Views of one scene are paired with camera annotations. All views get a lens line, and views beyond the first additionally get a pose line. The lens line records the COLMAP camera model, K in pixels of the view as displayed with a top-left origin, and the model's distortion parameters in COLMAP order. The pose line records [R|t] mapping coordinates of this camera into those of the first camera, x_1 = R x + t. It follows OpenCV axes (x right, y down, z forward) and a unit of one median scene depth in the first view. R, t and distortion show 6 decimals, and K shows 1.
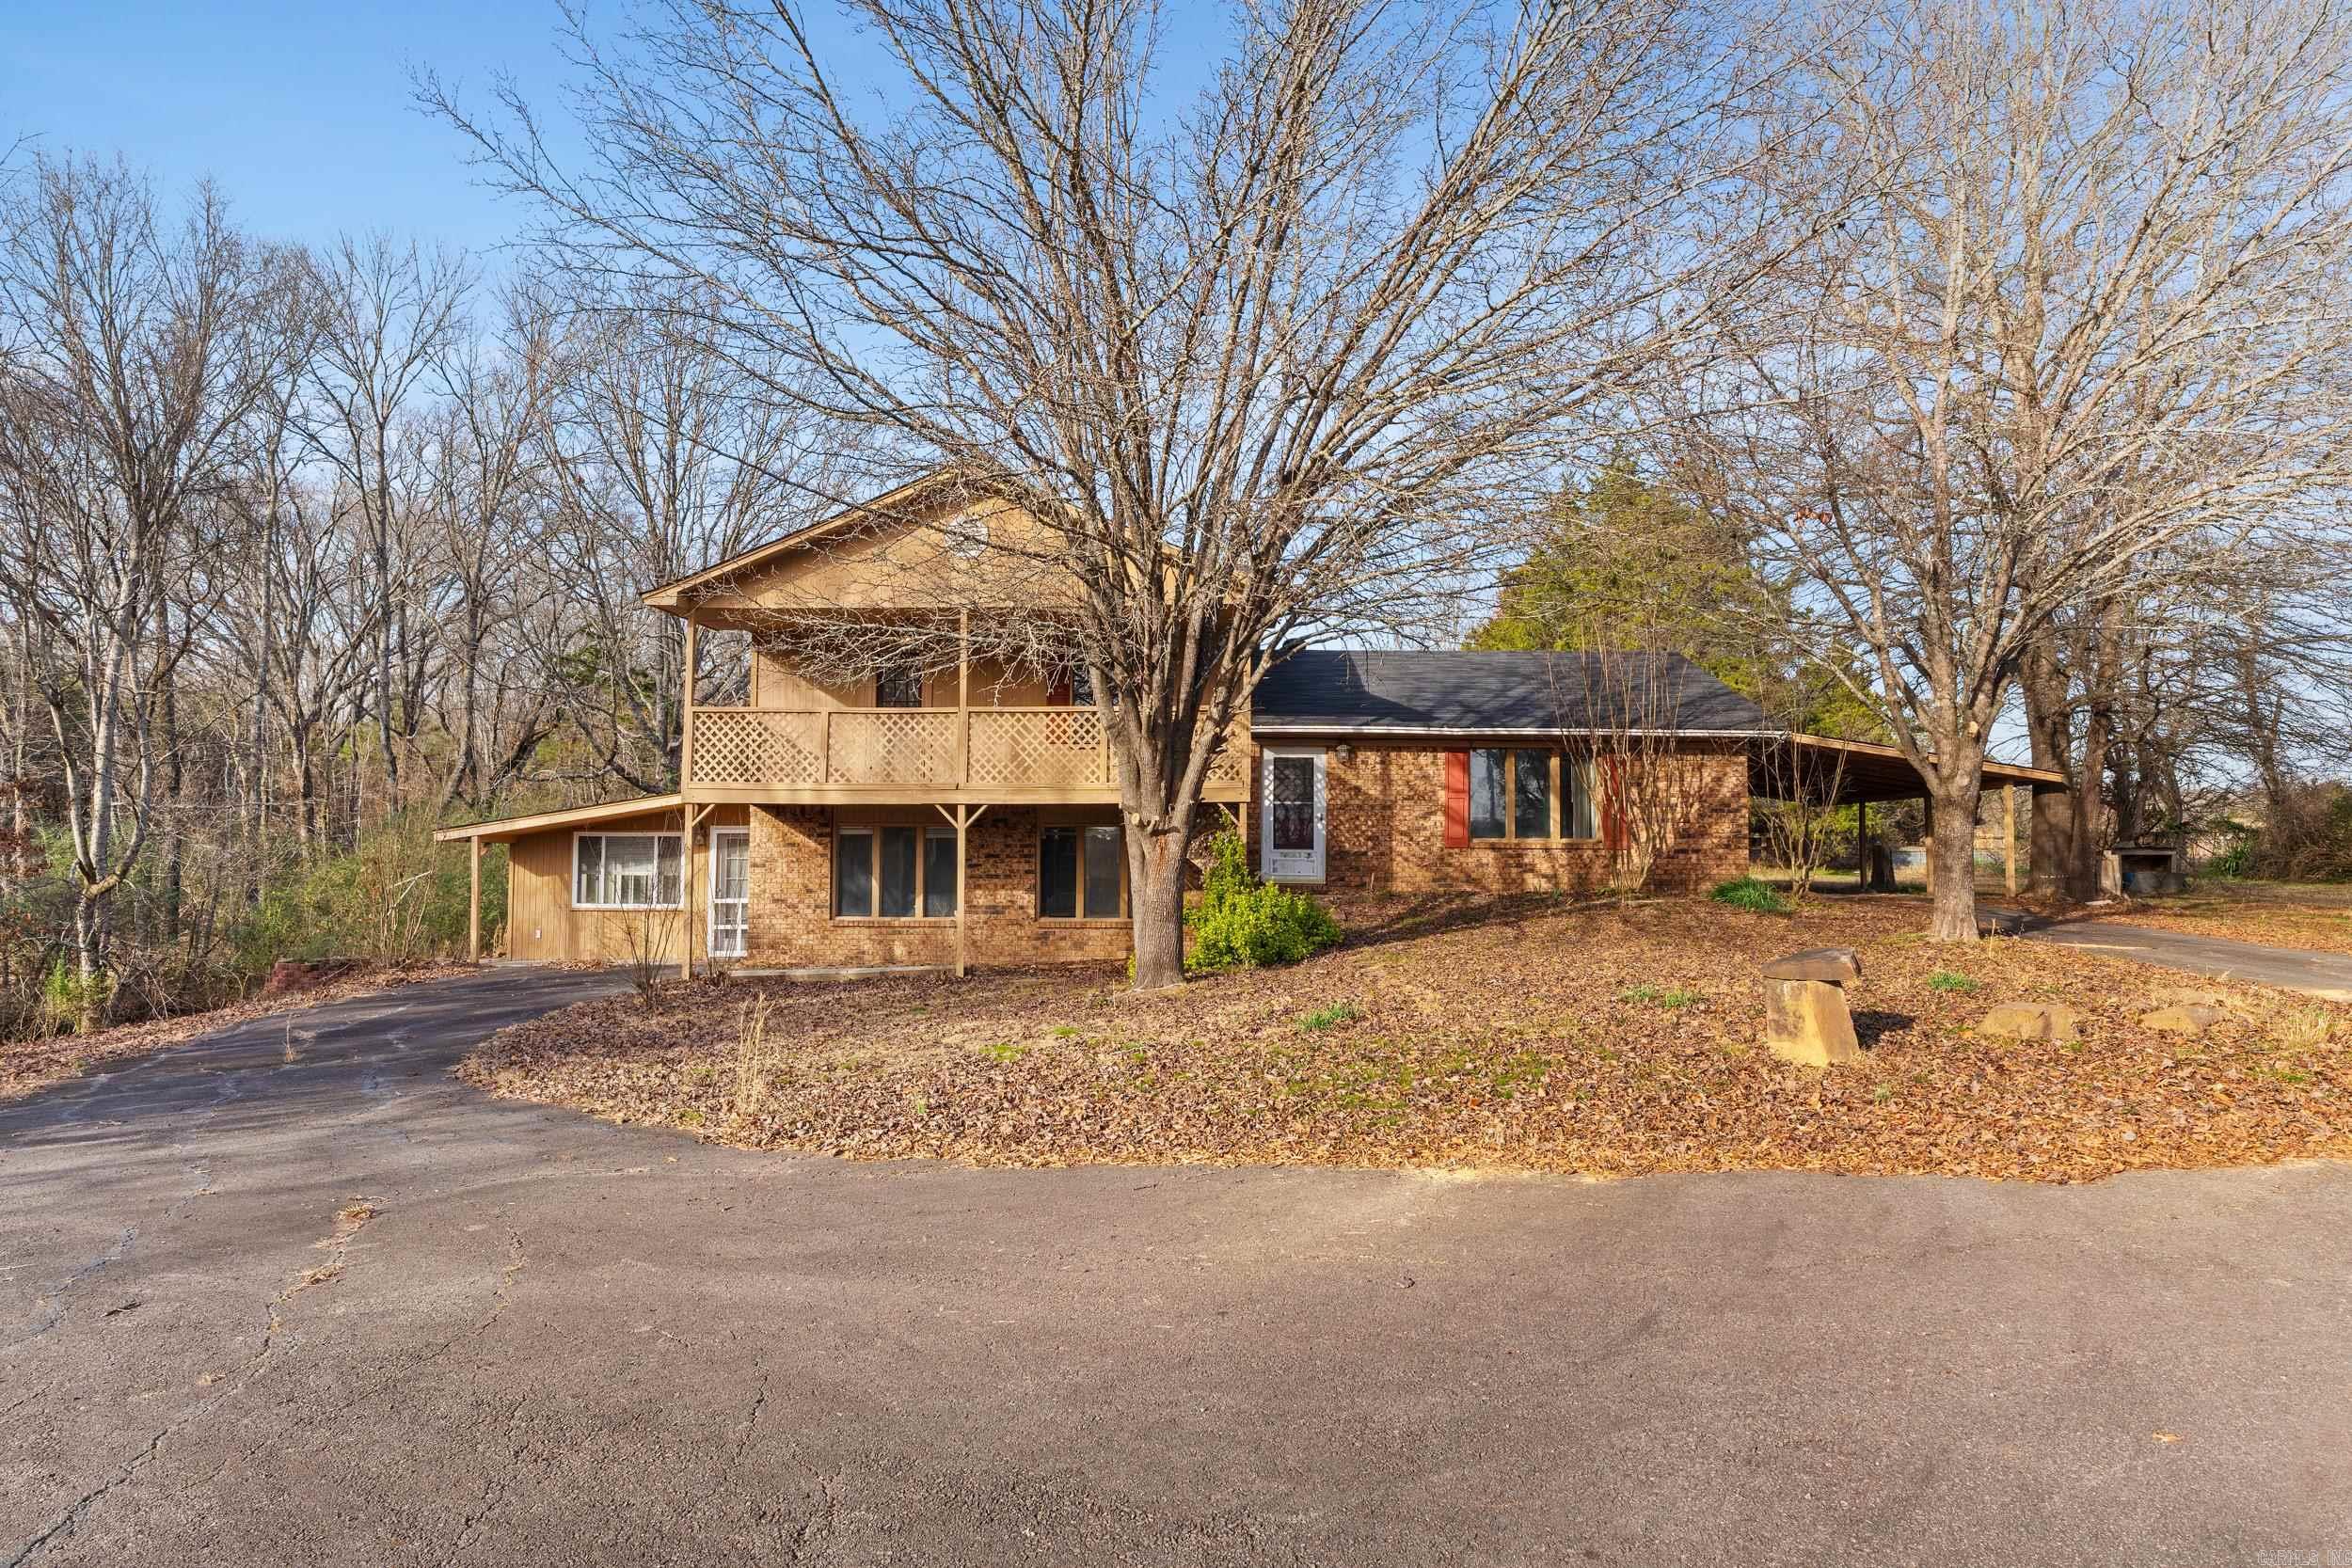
lens RADIAL K [[1279.7, 0, 1172.1], [0, 1279.7, 804.0], [0, 0, 1]] dist [-0.020682, -0.001125]
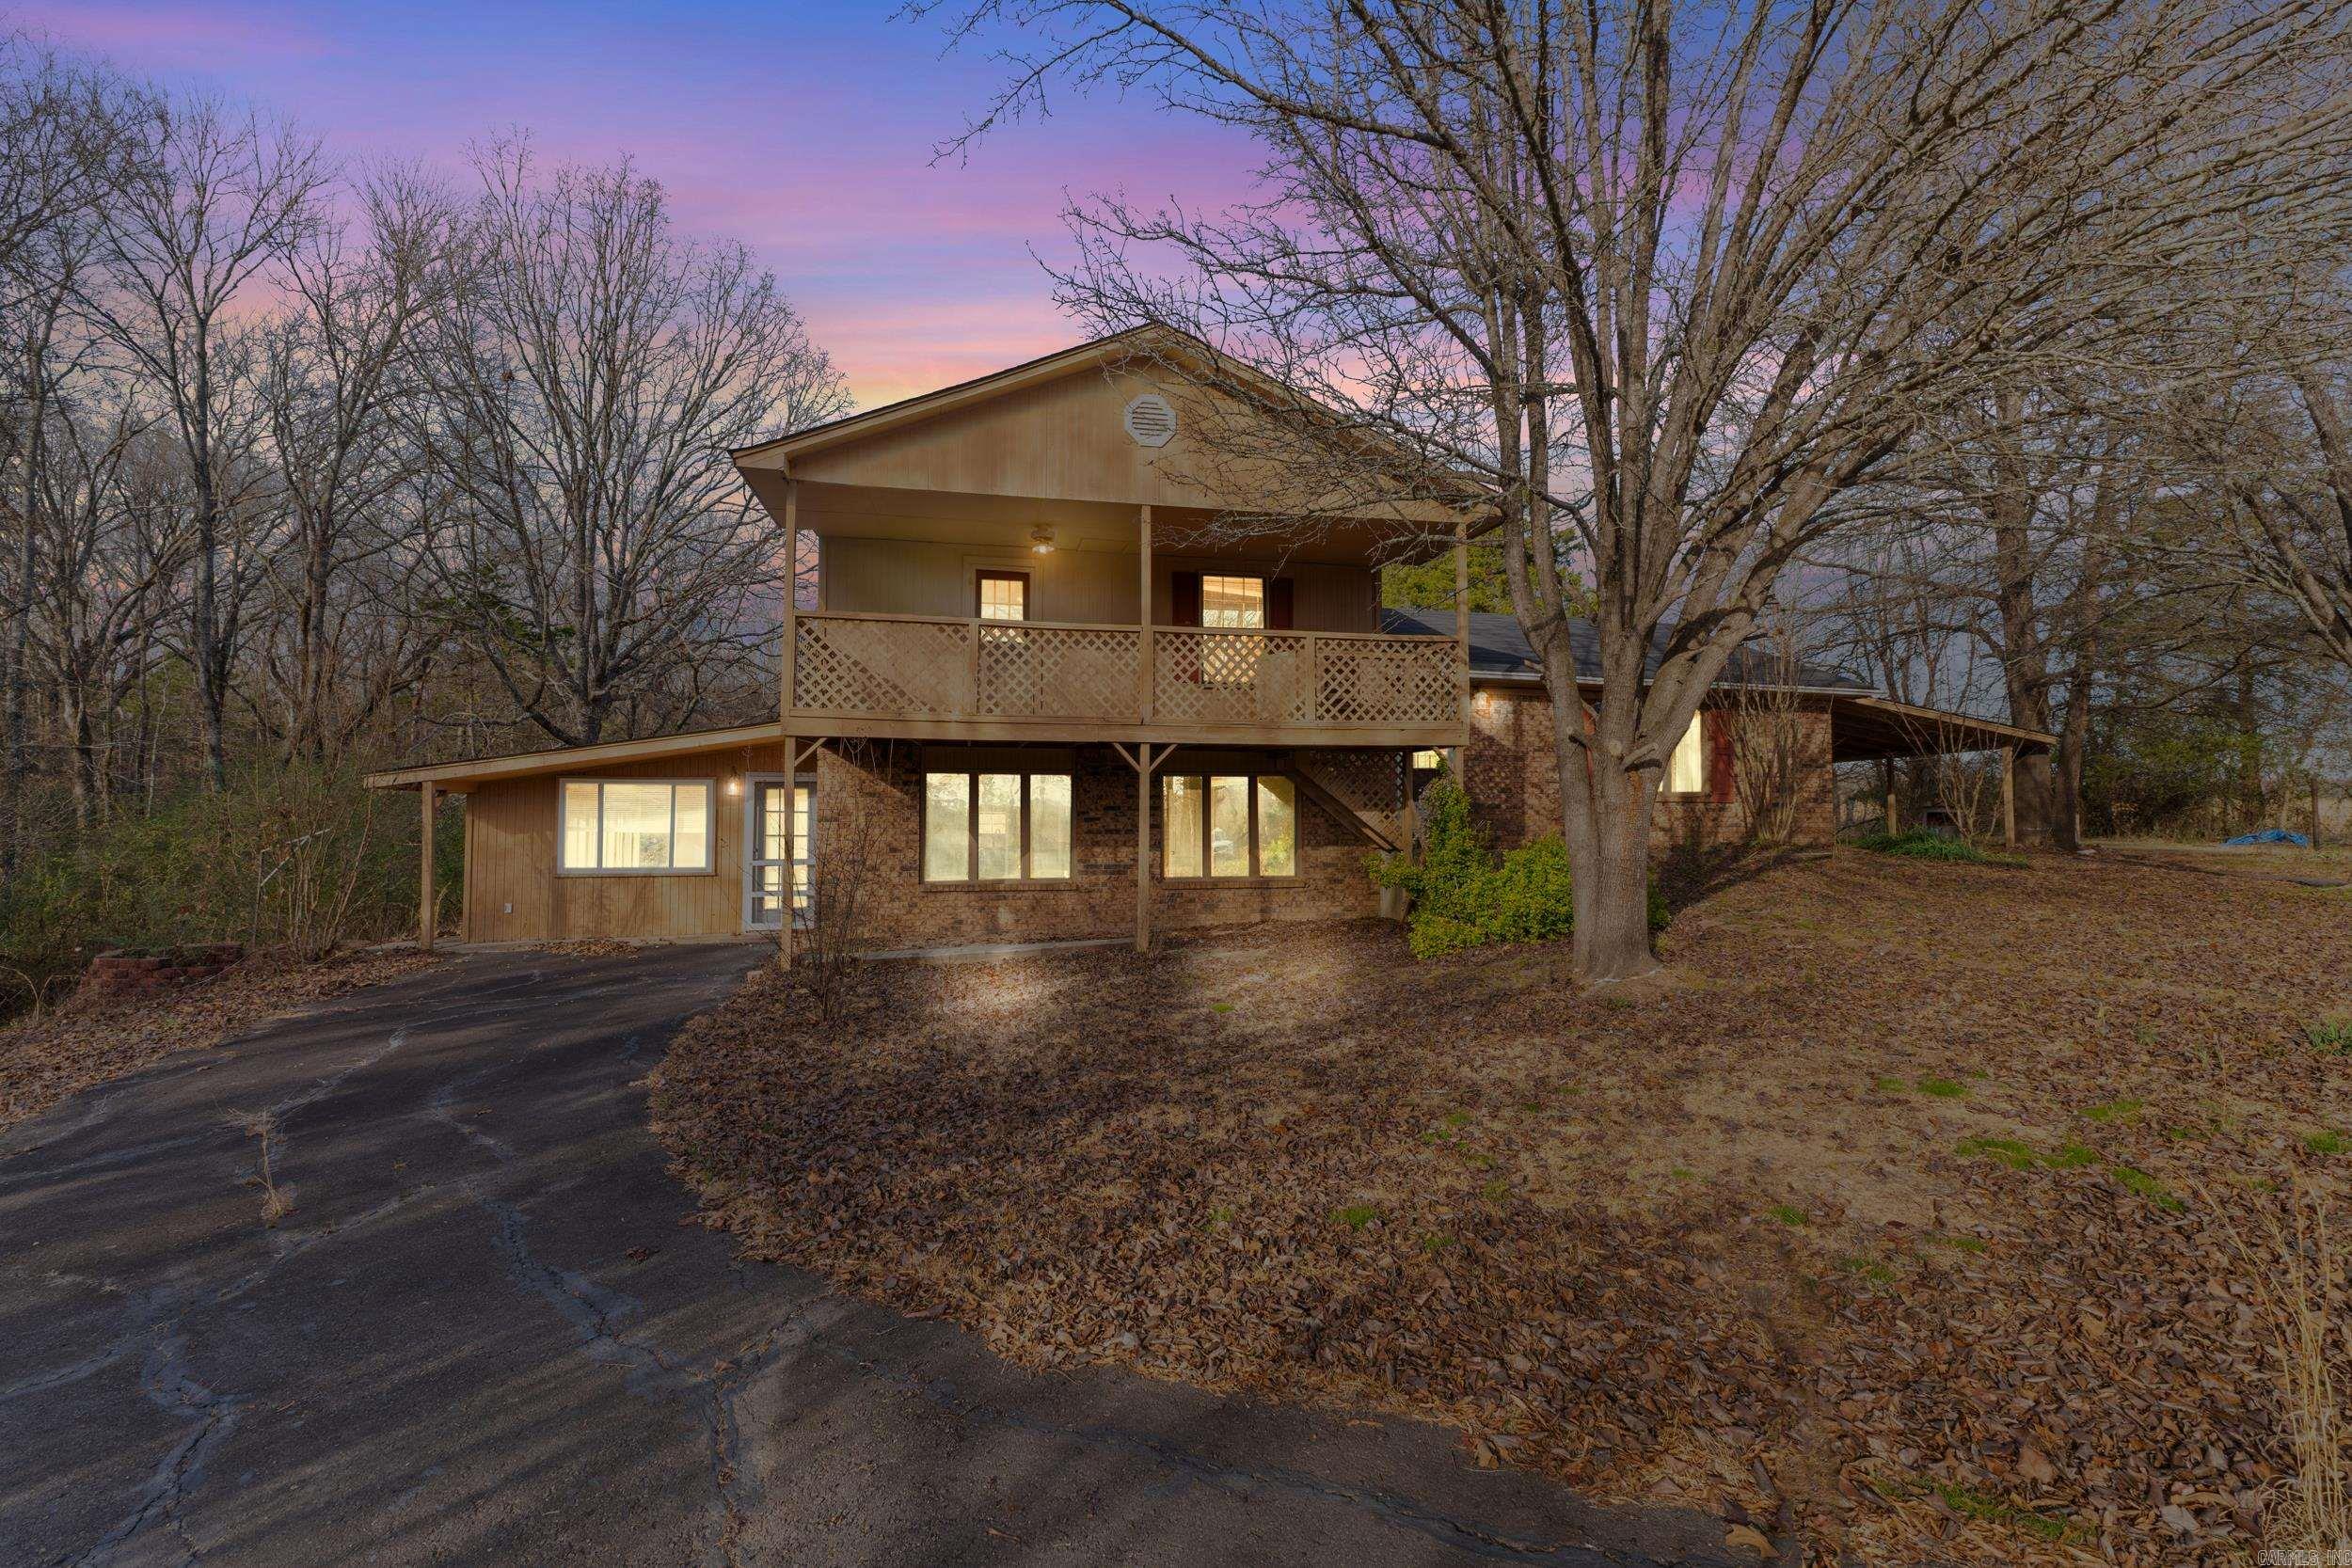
lens RADIAL K [[1013.0, 0, 1186.0], [0, 1013.0, 783.7], [0, 0, 1]] dist [-0.011389, 0.000586]
pose [[0.968031, 0.007679, 0.250713, -0.265246], [-0.008322, 0.999964, 0.001503, 0.022215], [-0.250693, -0.003542, 0.968060, 0.311181]]
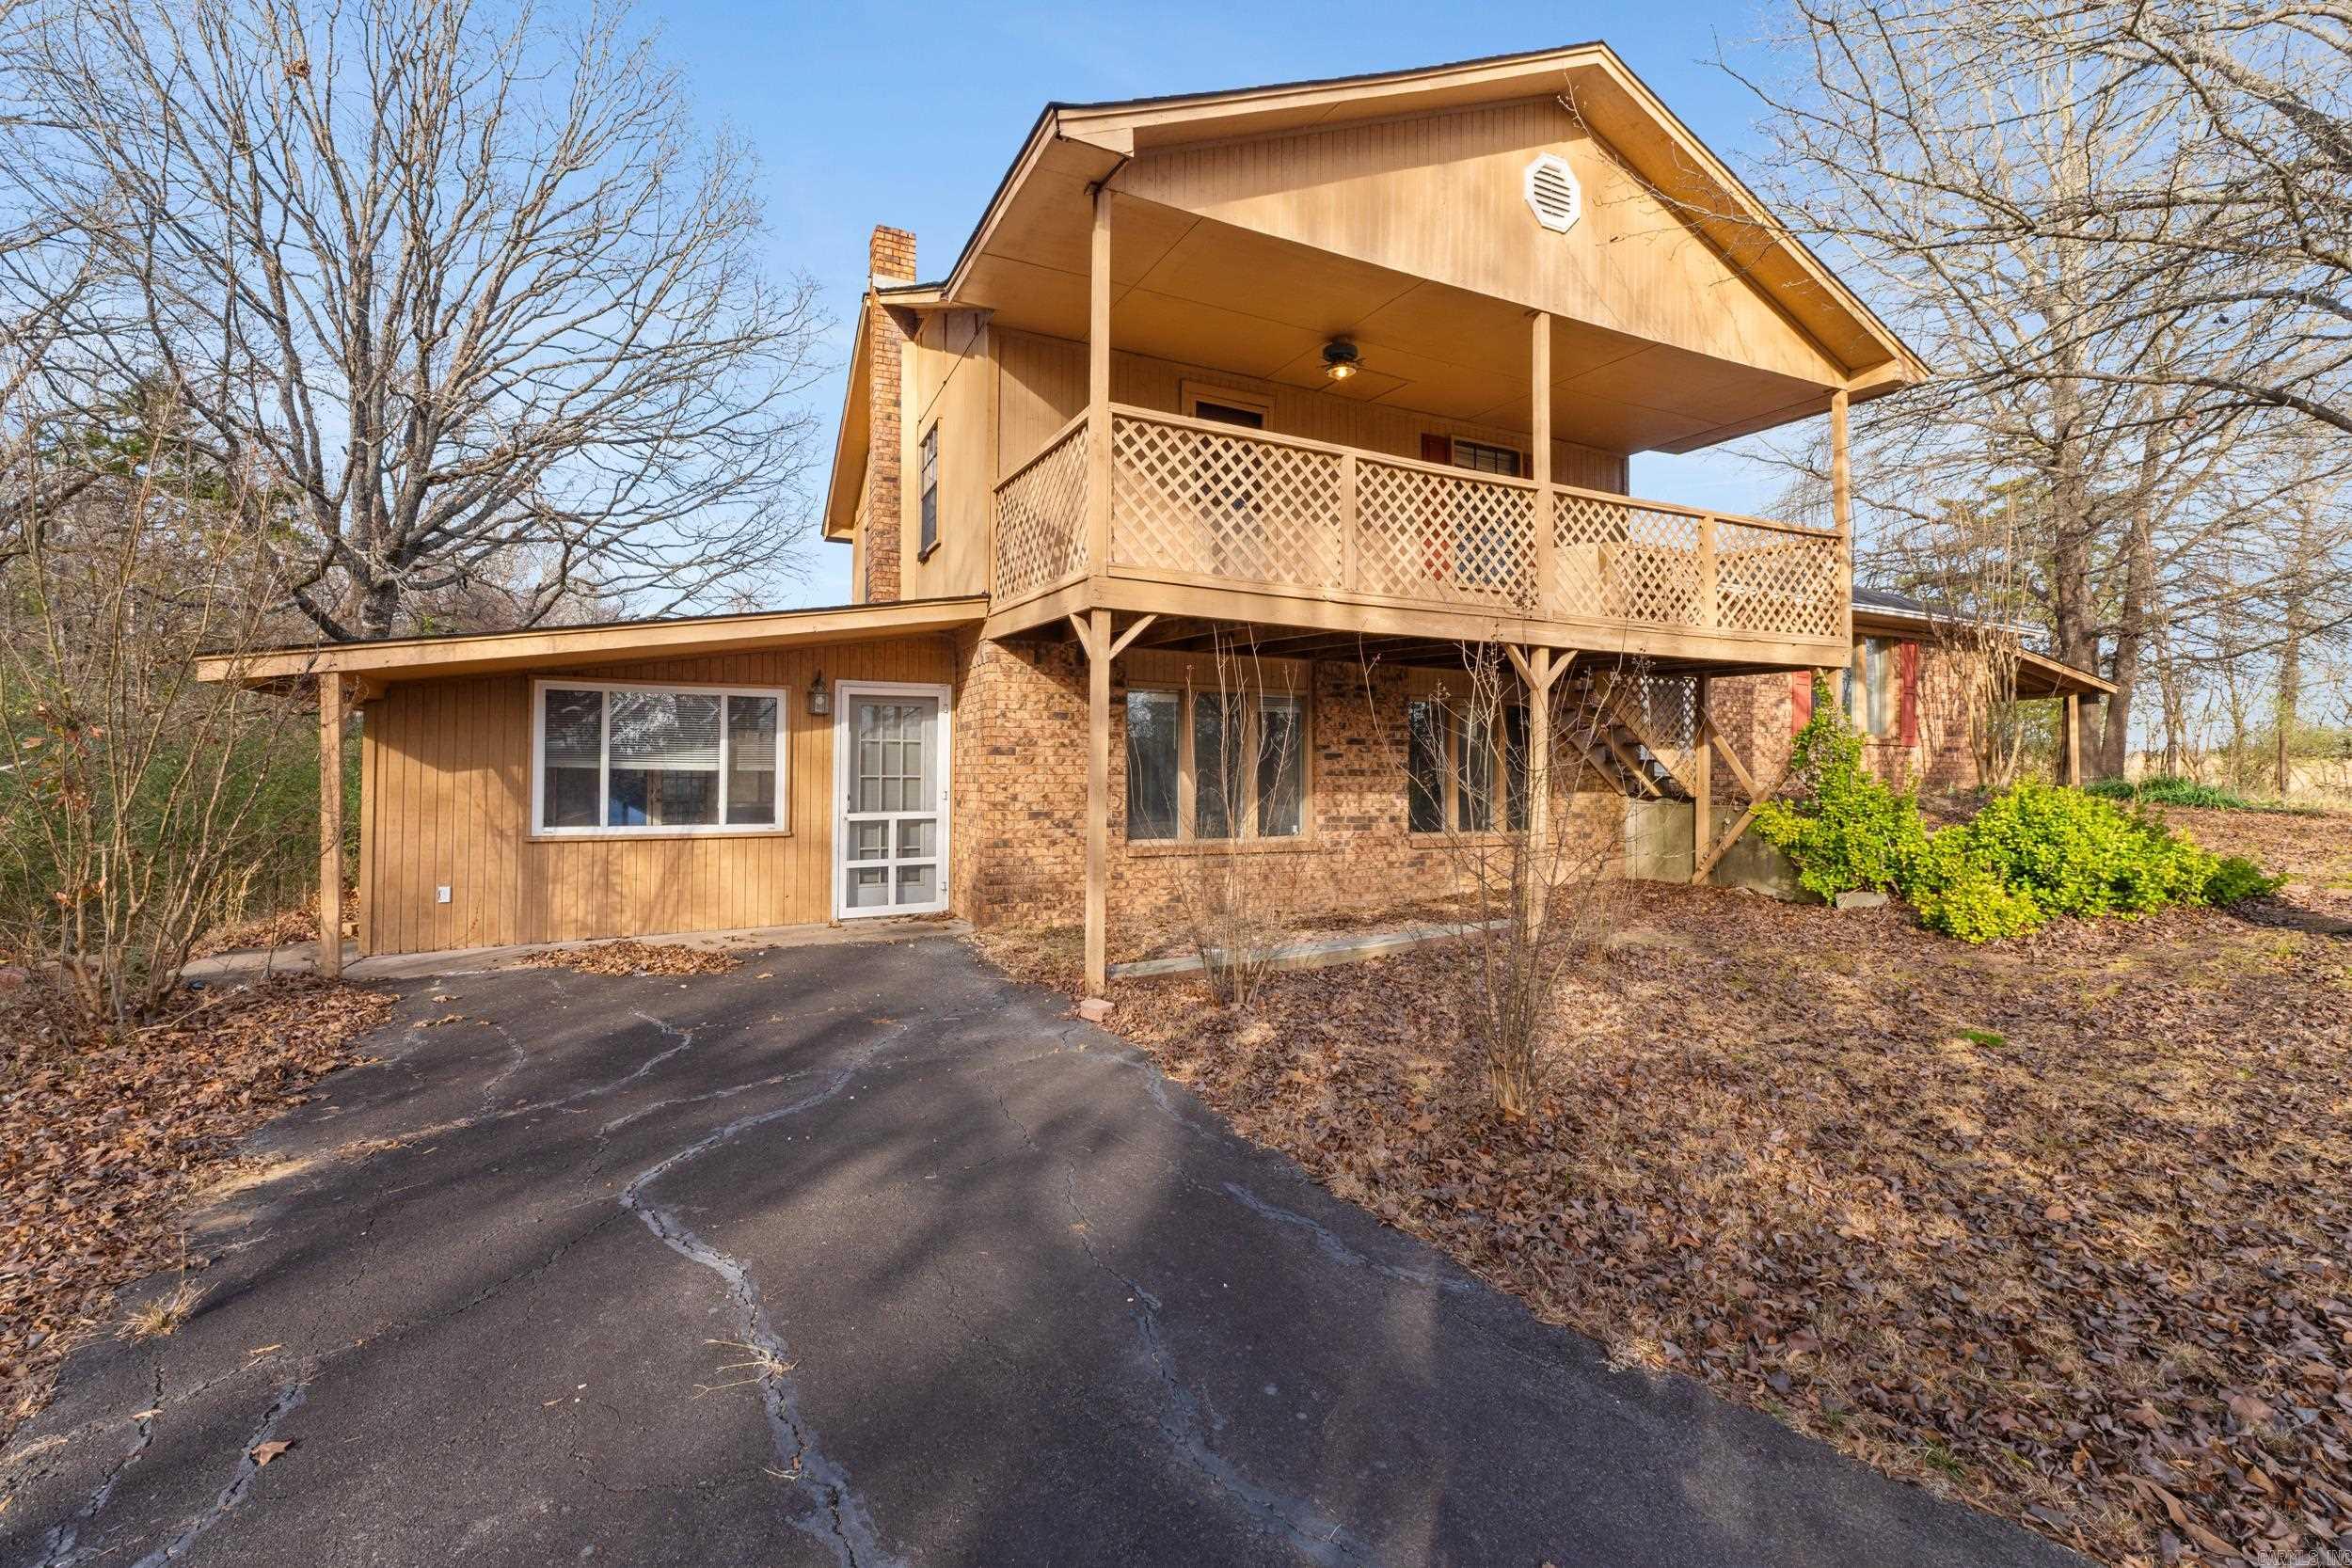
lens RADIAL K [[1013.0, 0, 1177.3], [0, 1013.0, 759.3], [0, 0, 1]] dist [-0.011389, 0.000586]
pose [[0.877268, 0.009430, 0.479908, -0.469192], [-0.024468, 0.999386, 0.025091, 0.038927], [-0.479376, -0.033754, 0.876960, 0.584188]]
